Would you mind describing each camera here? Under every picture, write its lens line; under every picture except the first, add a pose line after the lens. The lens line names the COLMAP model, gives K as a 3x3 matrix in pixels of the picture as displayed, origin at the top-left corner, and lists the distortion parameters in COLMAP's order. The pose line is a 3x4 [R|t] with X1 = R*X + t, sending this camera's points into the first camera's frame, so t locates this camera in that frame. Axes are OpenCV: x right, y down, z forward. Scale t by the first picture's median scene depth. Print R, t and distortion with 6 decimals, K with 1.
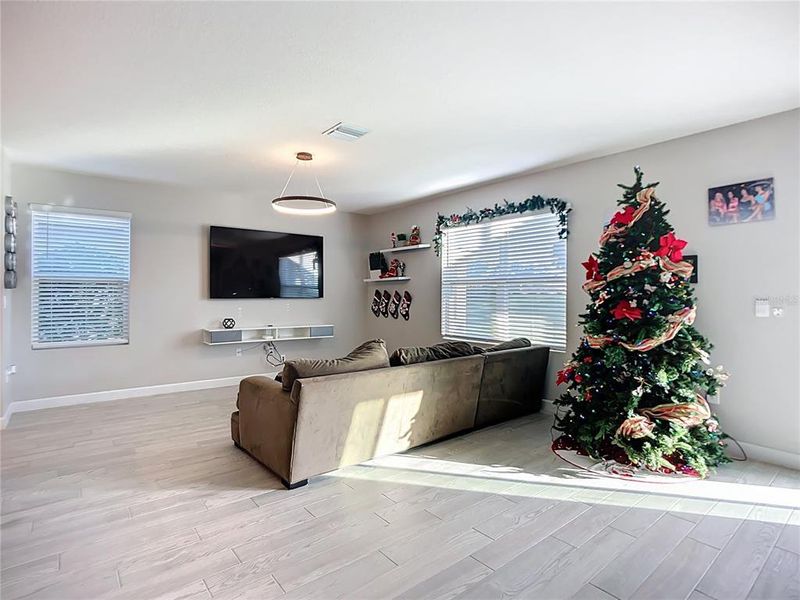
lens RADIAL K [[416.8, 0, 395.3], [0, 416.8, 292.2], [0, 0, 1]] dist [-0.026740, 0.005793]
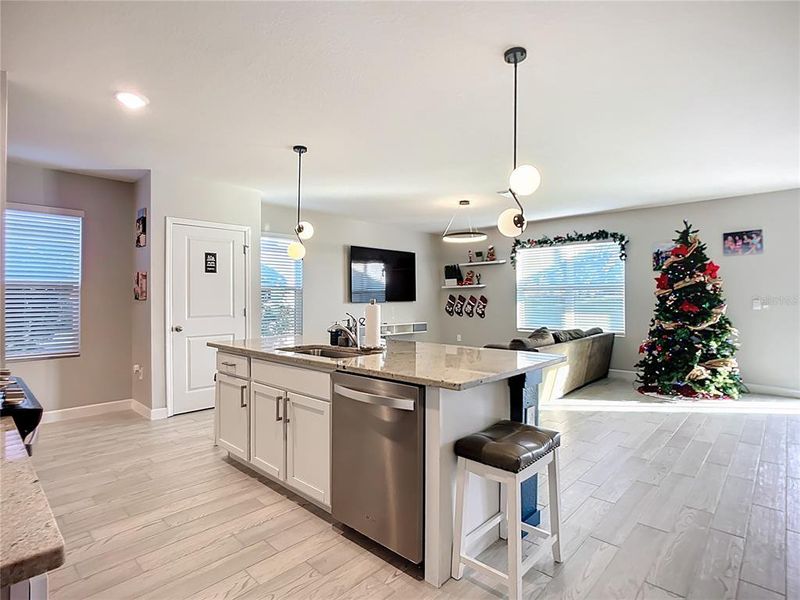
lens RADIAL K [[416.8, 0, 394.4], [0, 416.8, 291.4], [0, 0, 1]] dist [-0.026740, 0.005793]
pose [[0.991776, -0.005440, 0.127874, -0.590133], [0.006591, 0.999942, -0.008576, -0.008706], [-0.127820, 0.009349, 0.991753, -0.364234]]
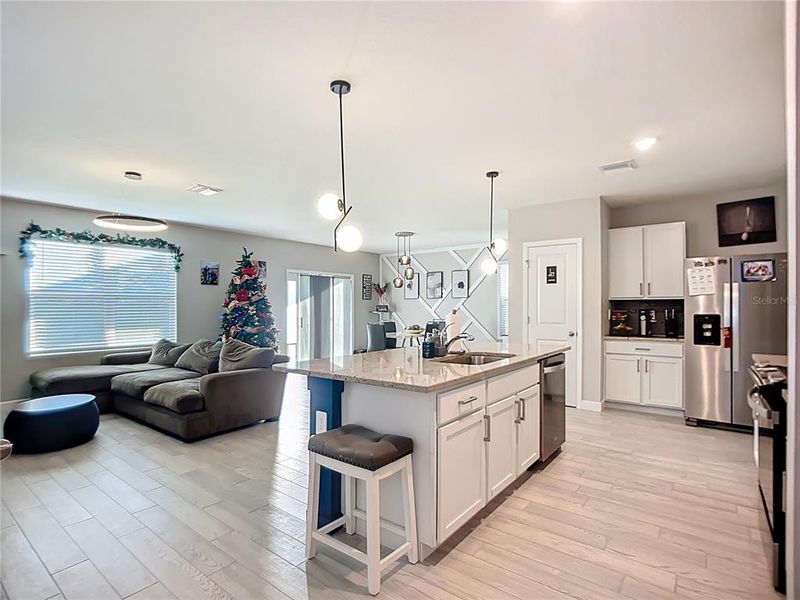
lens RADIAL K [[416.8, 0, 395.7], [0, 416.8, 302.3], [0, 0, 1]] dist [-0.026740, 0.005793]
pose [[-0.222875, 0.007232, 0.974820, -1.233282], [-0.003995, 0.999957, -0.008332, -0.006617], [-0.974839, -0.005751, -0.222836, 0.540862]]
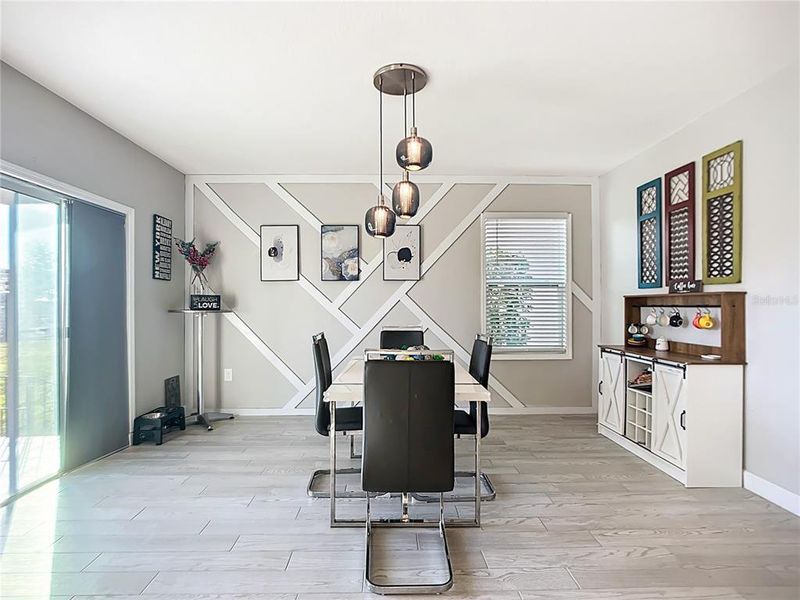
lens RADIAL K [[416.8, 0, 397.7], [0, 416.8, 301.4], [0, 0, 1]] dist [-0.026740, 0.005793]
pose [[-0.785913, -0.000796, 0.618336, 0.111726], [-0.004392, 0.999981, -0.004296, 0.008294], [-0.618321, -0.006092, -0.785902, 0.574901]]
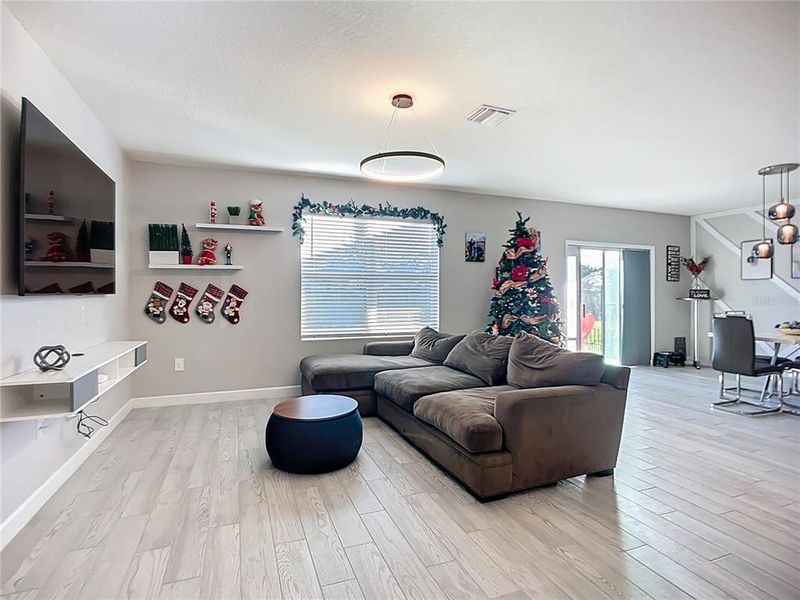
lens RADIAL K [[416.8, 0, 389.8], [0, 416.8, 296.2], [0, 0, 1]] dist [-0.026740, 0.005793]
pose [[0.325780, -0.008036, 0.945412, -0.840448], [-0.009130, 0.999891, 0.011645, 0.009993], [-0.945402, -0.012425, 0.325671, 0.709662]]
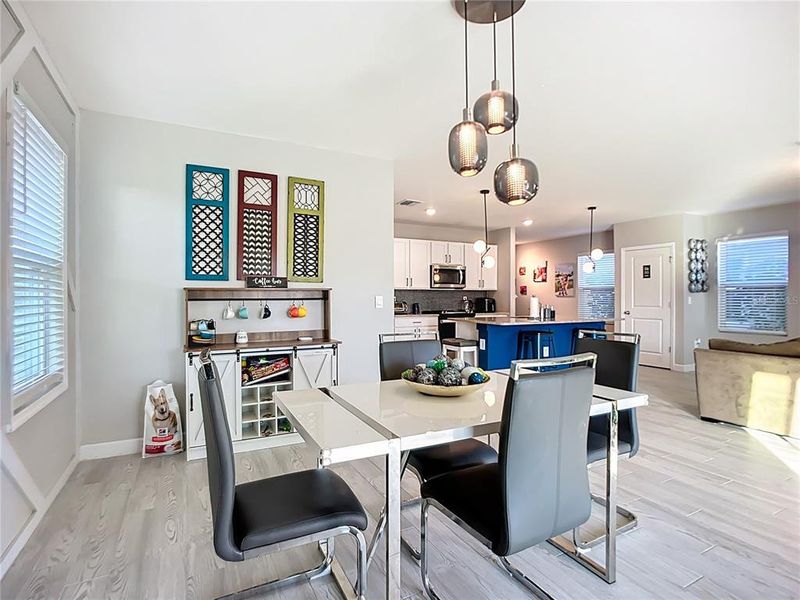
lens RADIAL K [[416.8, 0, 395.6], [0, 416.8, 298.5], [0, 0, 1]] dist [-0.026740, 0.005793]
pose [[-0.209497, -0.004354, -0.977800, 0.888331], [0.006399, 0.999963, -0.005824, 0.015684], [0.977788, -0.007477, -0.209461, 0.124630]]
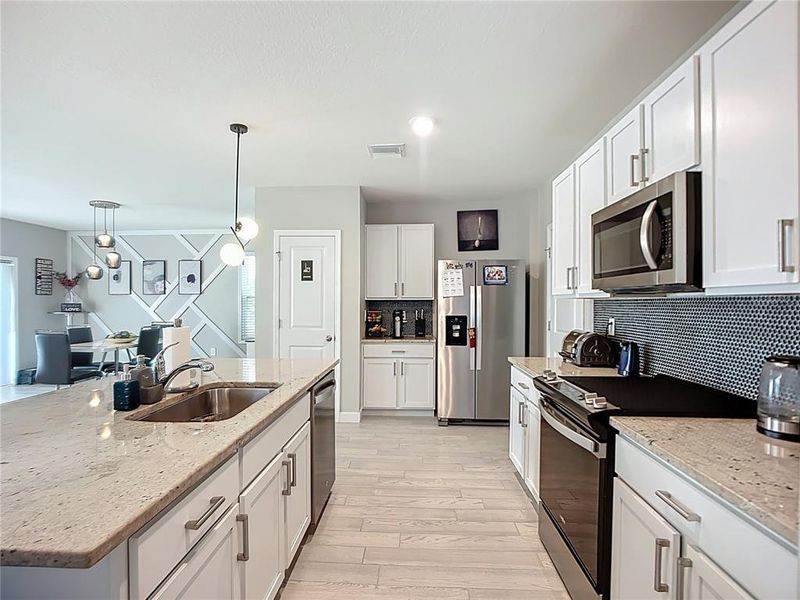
lens RADIAL K [[416.8, 0, 399.6], [0, 416.8, 305.3], [0, 0, 1]] dist [-0.026740, 0.005793]
pose [[-0.748489, -0.009404, 0.663081, -1.020971], [-0.005818, 0.999954, 0.007614, -0.020834], [-0.663122, 0.001841, -0.748509, 0.454703]]
